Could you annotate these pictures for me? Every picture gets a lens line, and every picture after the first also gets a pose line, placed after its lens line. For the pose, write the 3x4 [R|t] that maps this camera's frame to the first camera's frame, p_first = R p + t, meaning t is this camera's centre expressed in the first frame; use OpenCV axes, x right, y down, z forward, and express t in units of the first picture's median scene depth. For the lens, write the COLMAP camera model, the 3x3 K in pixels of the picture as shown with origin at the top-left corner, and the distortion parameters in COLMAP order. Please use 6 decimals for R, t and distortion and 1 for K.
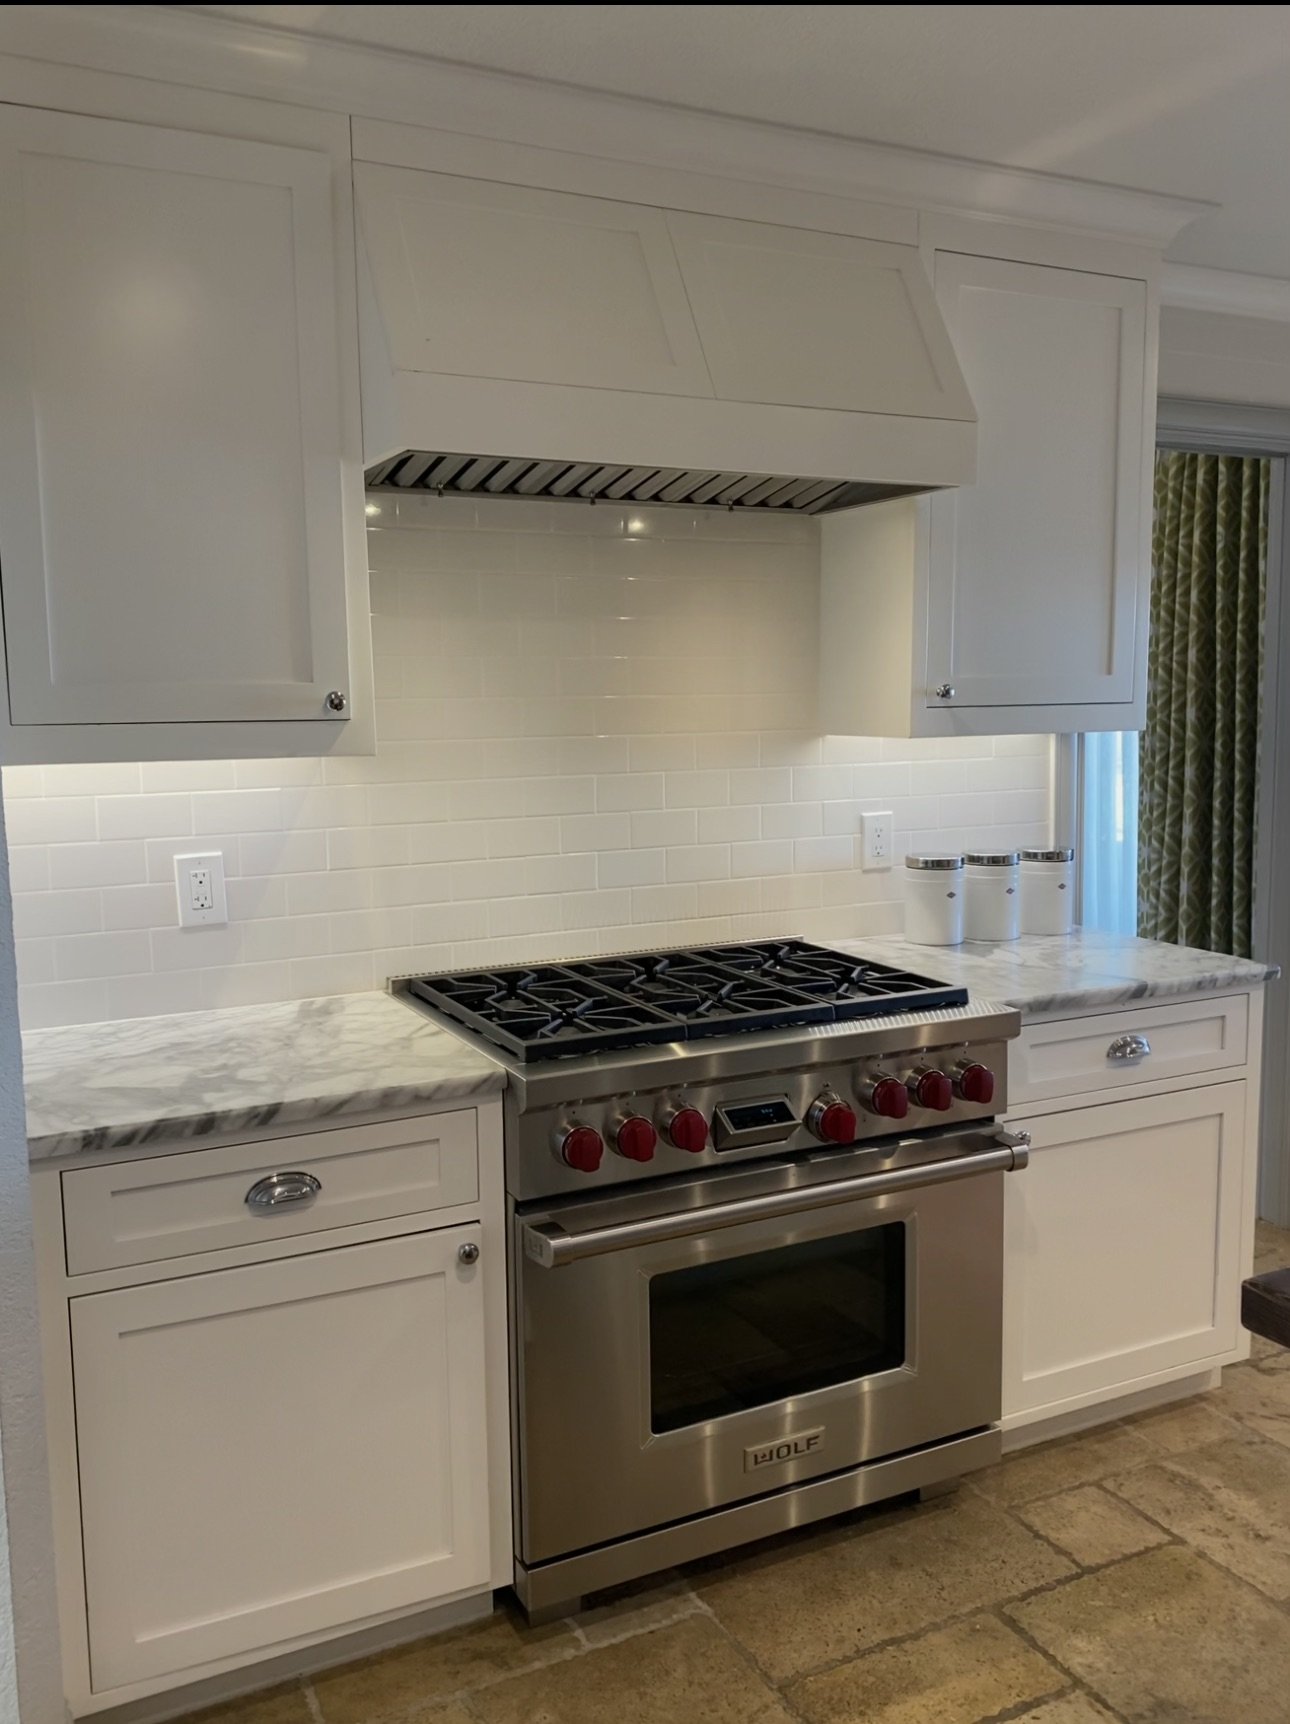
lens RADIAL K [[1390.7, 0, 645.0], [0, 1390.7, 862.0], [0, 0, 1]] dist [0.011773, 0.001935]
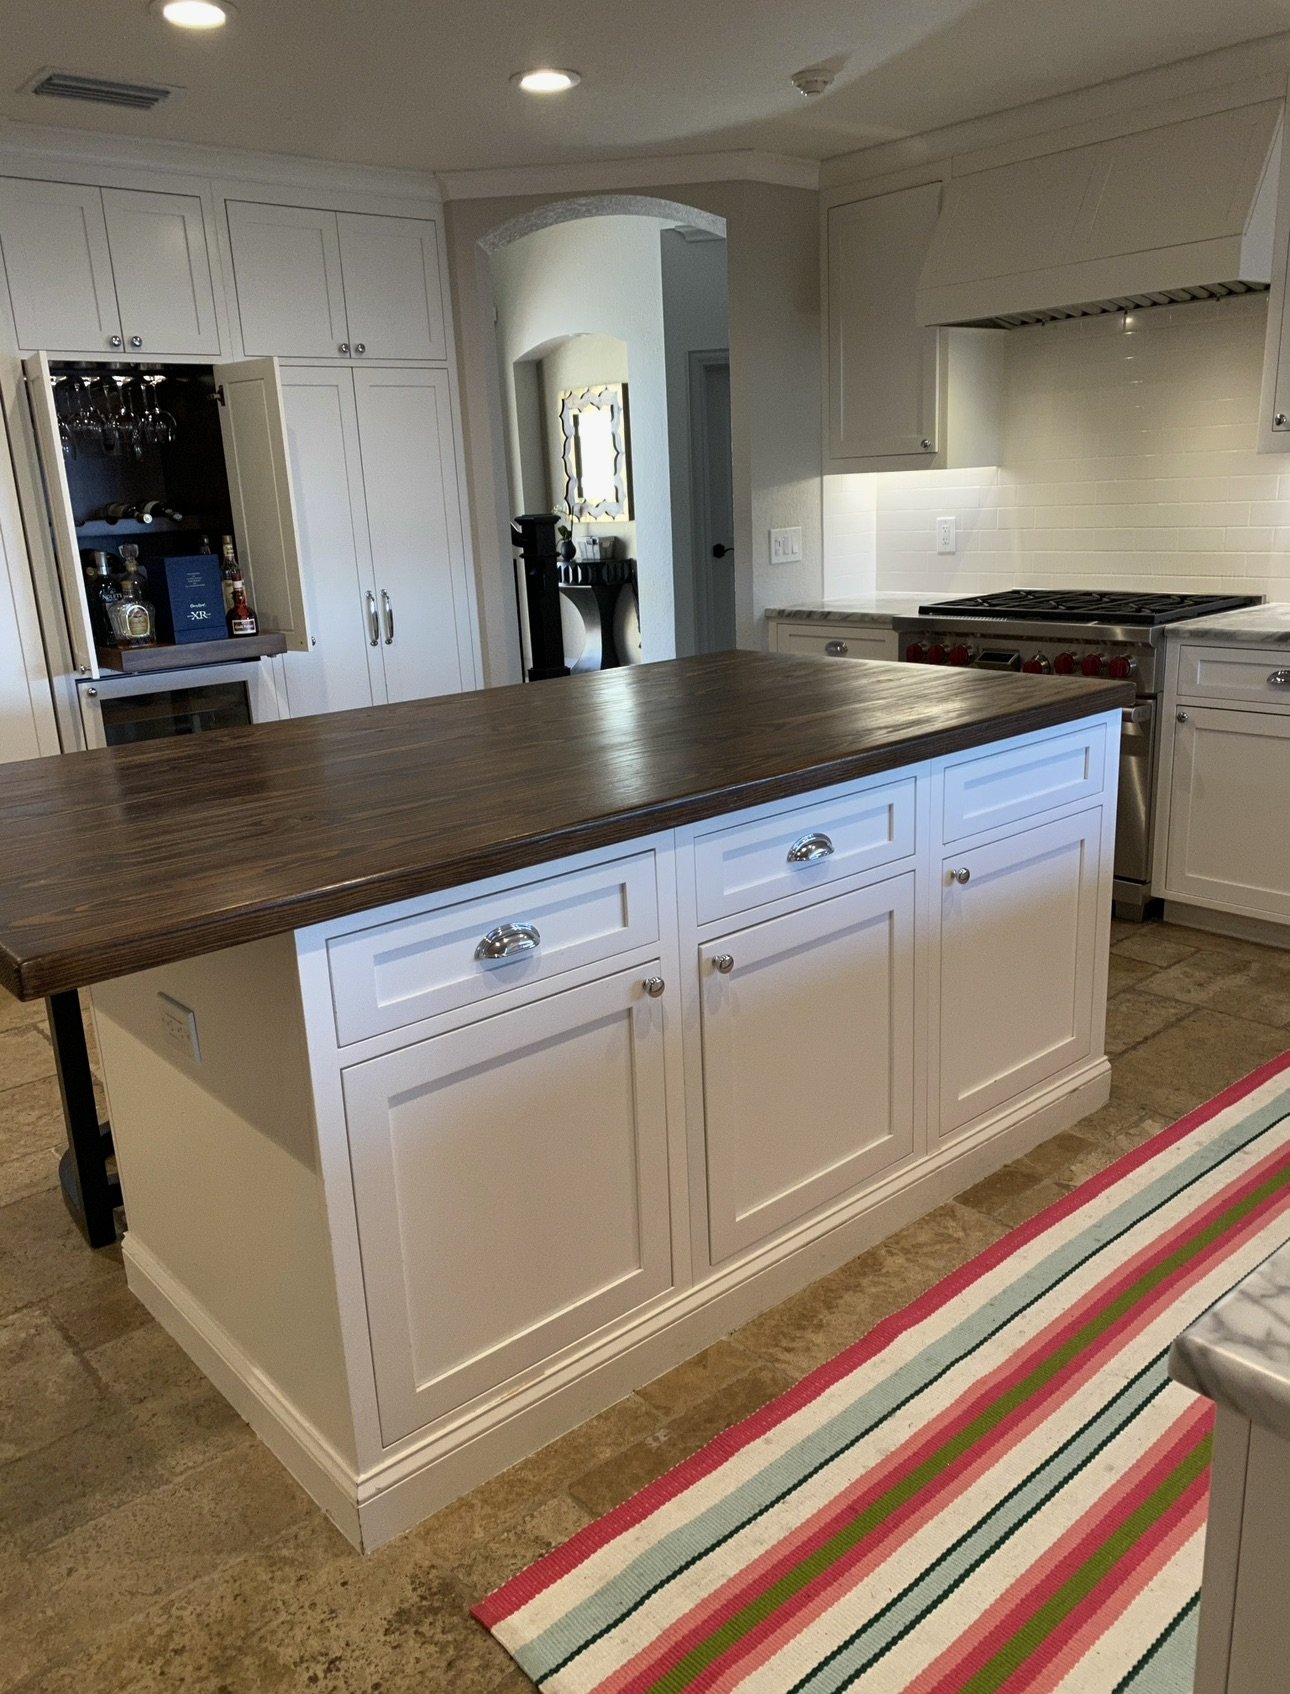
lens RADIAL K [[1302.4, 0, 645.0], [0, 1302.4, 847.0], [0, 0, 1]] dist [0.110839, -0.117987]
pose [[0.264758, 0.262453, -0.927912, 1.574728], [-0.068130, 0.964937, 0.253486, 0.001161], [0.961905, -0.003894, 0.273356, -0.001858]]
